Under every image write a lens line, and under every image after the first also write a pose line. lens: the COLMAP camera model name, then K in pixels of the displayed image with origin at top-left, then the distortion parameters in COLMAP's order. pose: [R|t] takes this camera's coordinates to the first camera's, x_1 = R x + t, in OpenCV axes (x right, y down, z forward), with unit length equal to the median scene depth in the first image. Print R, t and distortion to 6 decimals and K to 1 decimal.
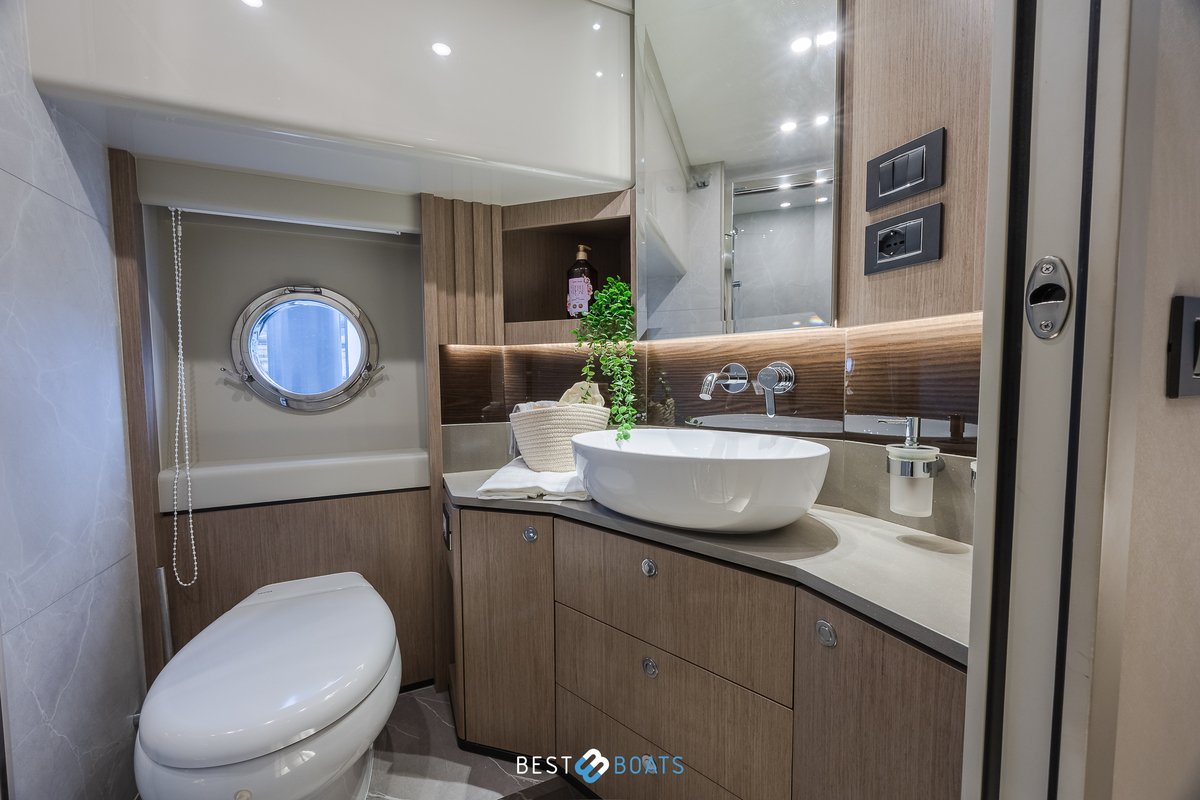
lens RADIAL K [[458.8, 0, 599.5], [0, 458.8, 400.4], [0, 0, 1]] dist [-0.000949, -0.000076]
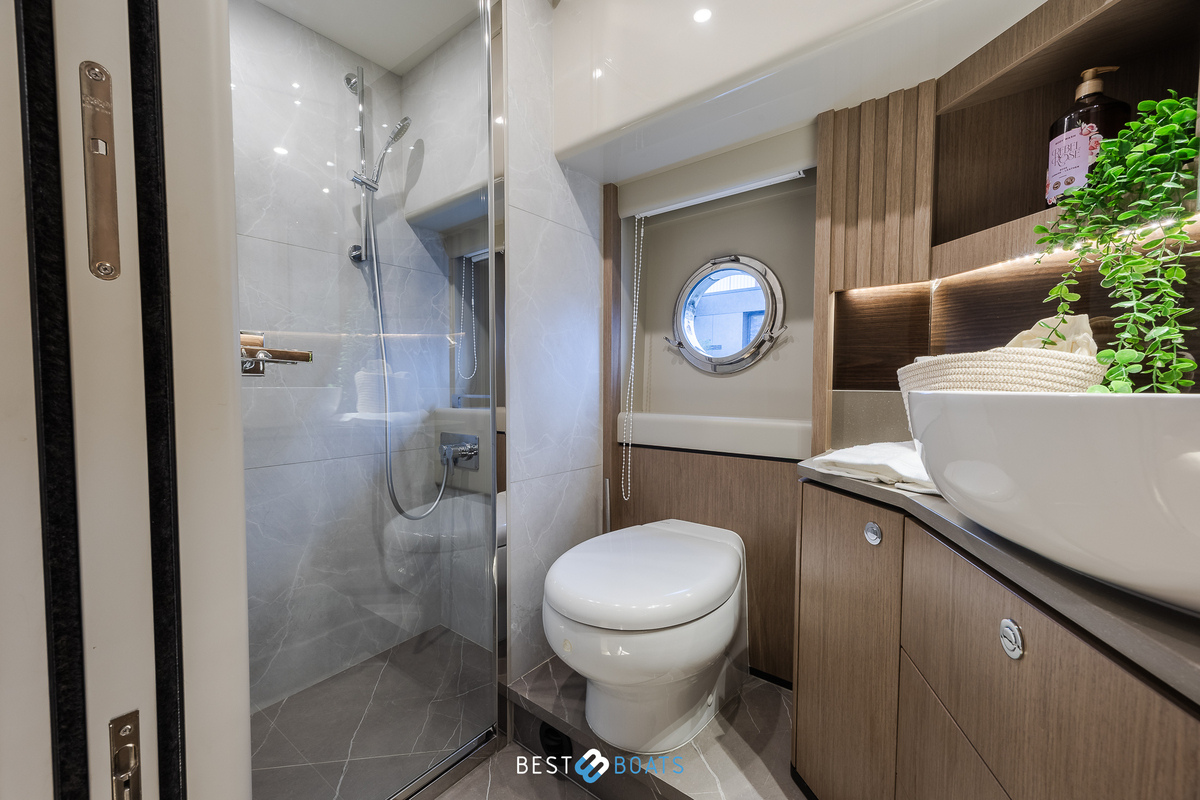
lens RADIAL K [[482.0, 0, 598.6], [0, 482.0, 403.8], [0, 0, 1]] dist [0.001695, 0.000188]
pose [[0.450533, 0.042975, -0.891725, 0.283040], [-0.052009, 0.998408, 0.021839, 0.097340], [0.891244, 0.036539, 0.452051, 0.281630]]
